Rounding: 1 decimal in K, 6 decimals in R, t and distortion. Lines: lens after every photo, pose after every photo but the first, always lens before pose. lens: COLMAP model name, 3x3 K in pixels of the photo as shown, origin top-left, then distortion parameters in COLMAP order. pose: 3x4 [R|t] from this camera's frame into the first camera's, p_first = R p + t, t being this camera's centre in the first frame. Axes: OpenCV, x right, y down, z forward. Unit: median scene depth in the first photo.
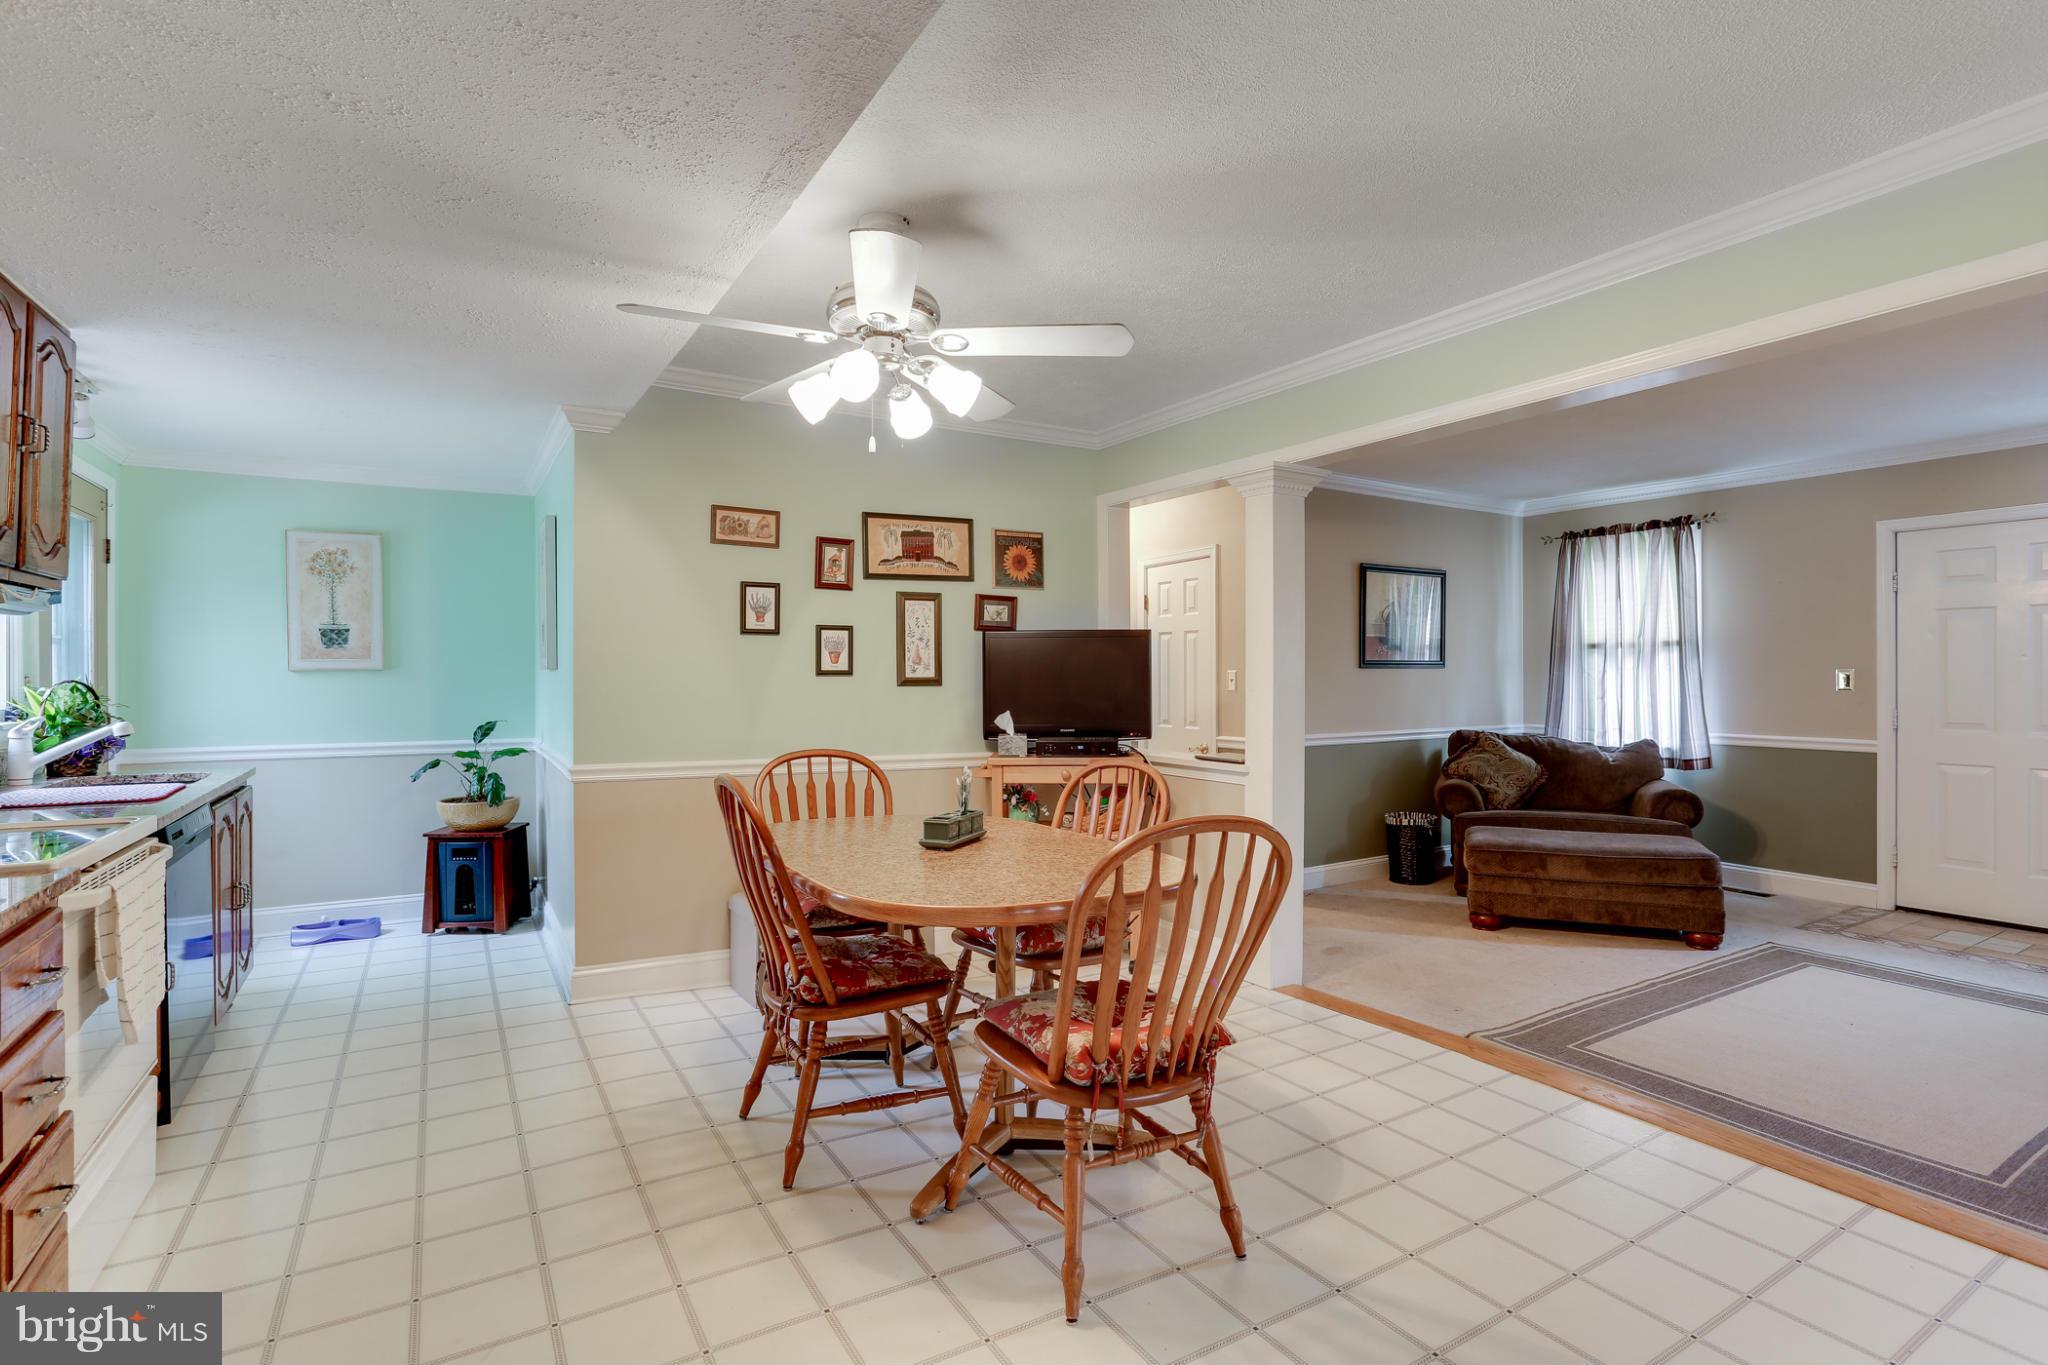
lens RADIAL K [[997.4, 0, 1026.7], [0, 997.4, 676.8], [0, 0, 1]] dist [-0.044689, 0.017859]
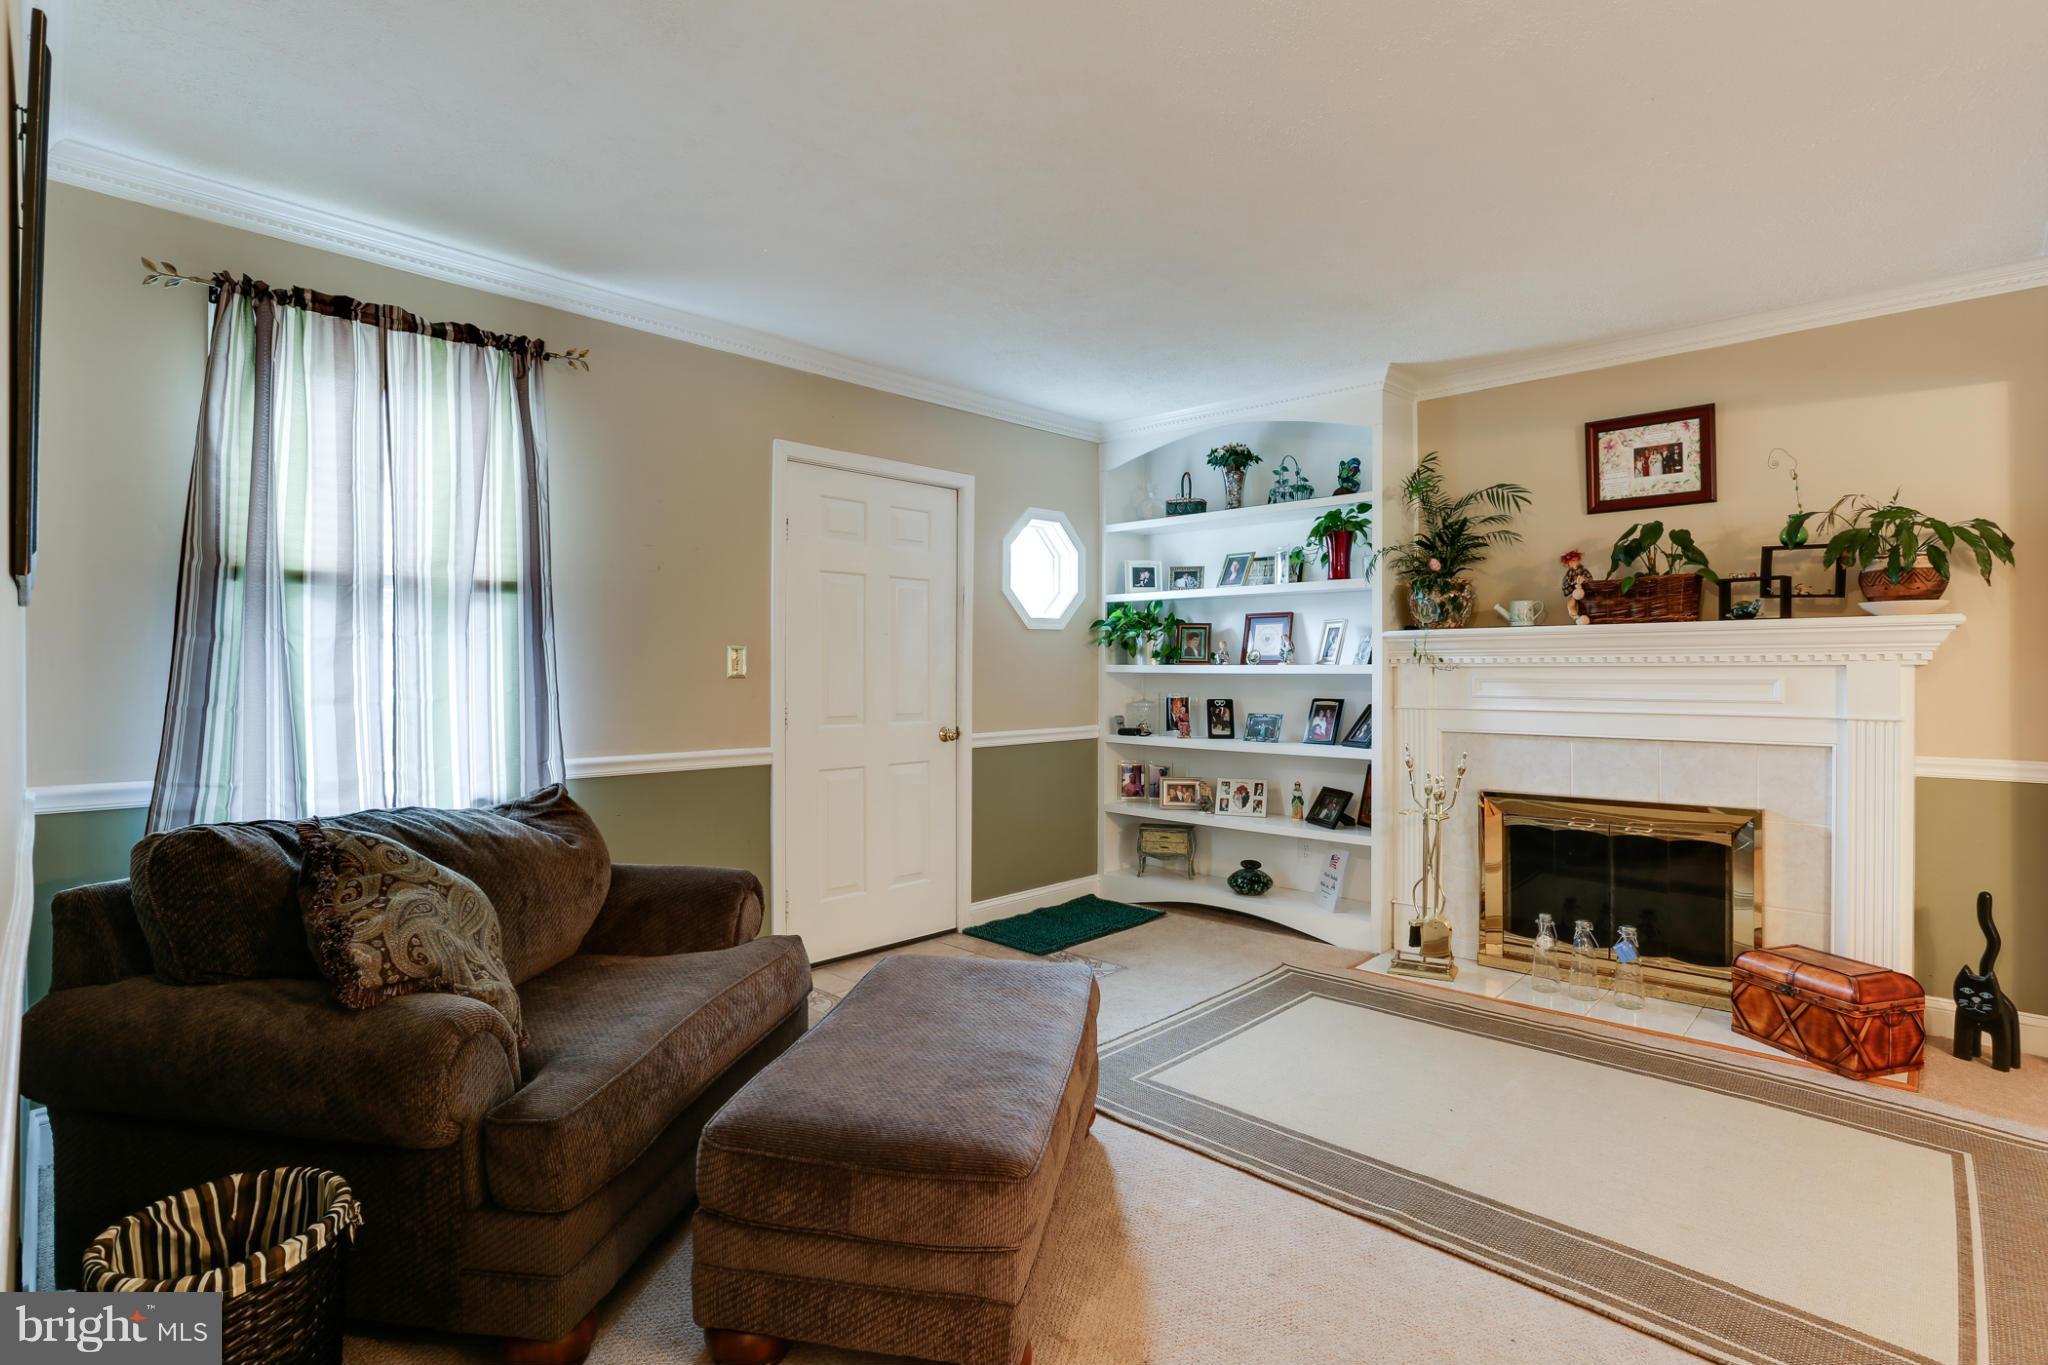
lens RADIAL K [[997.4, 0, 1031.2], [0, 997.4, 674.5], [0, 0, 1]] dist [-0.044689, 0.017859]
pose [[-0.253756, -0.002496, 0.967265, 0.142866], [-0.000817, 0.999997, 0.002366, 0.012182], [-0.967268, -0.000190, -0.253757, 1.143246]]
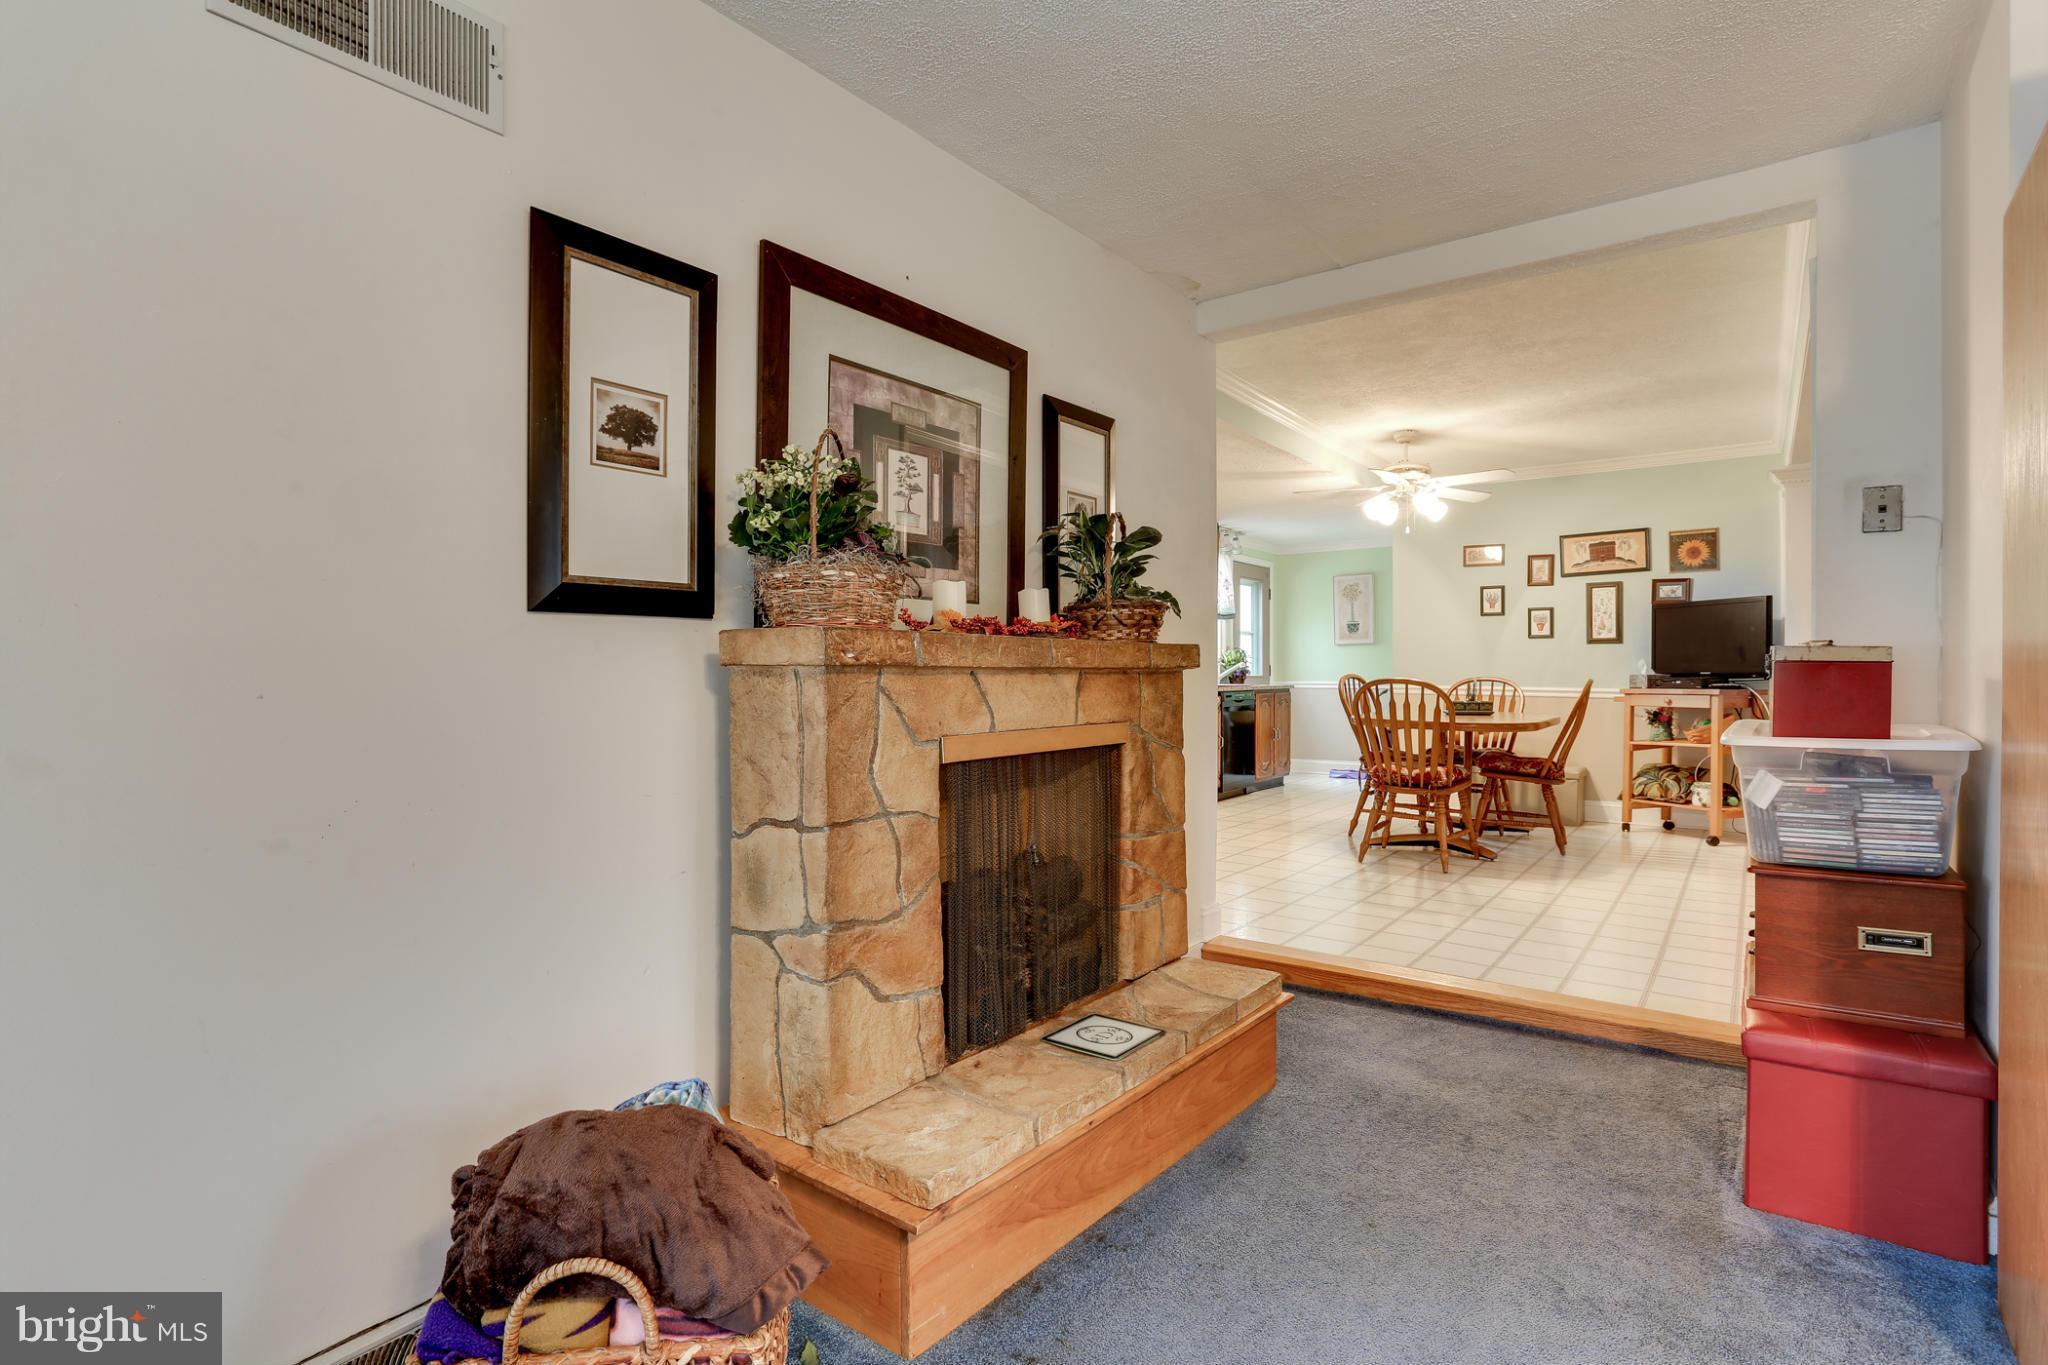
lens RADIAL K [[997.4, 0, 1045.3], [0, 997.4, 680.8], [0, 0, 1]] dist [-0.044689, 0.017859]
pose [[0.380315, 0.006018, -0.924837, 0.919268], [0.001416, 0.999974, 0.007090, 0.051926], [0.924856, -0.004006, 0.380297, -0.349480]]
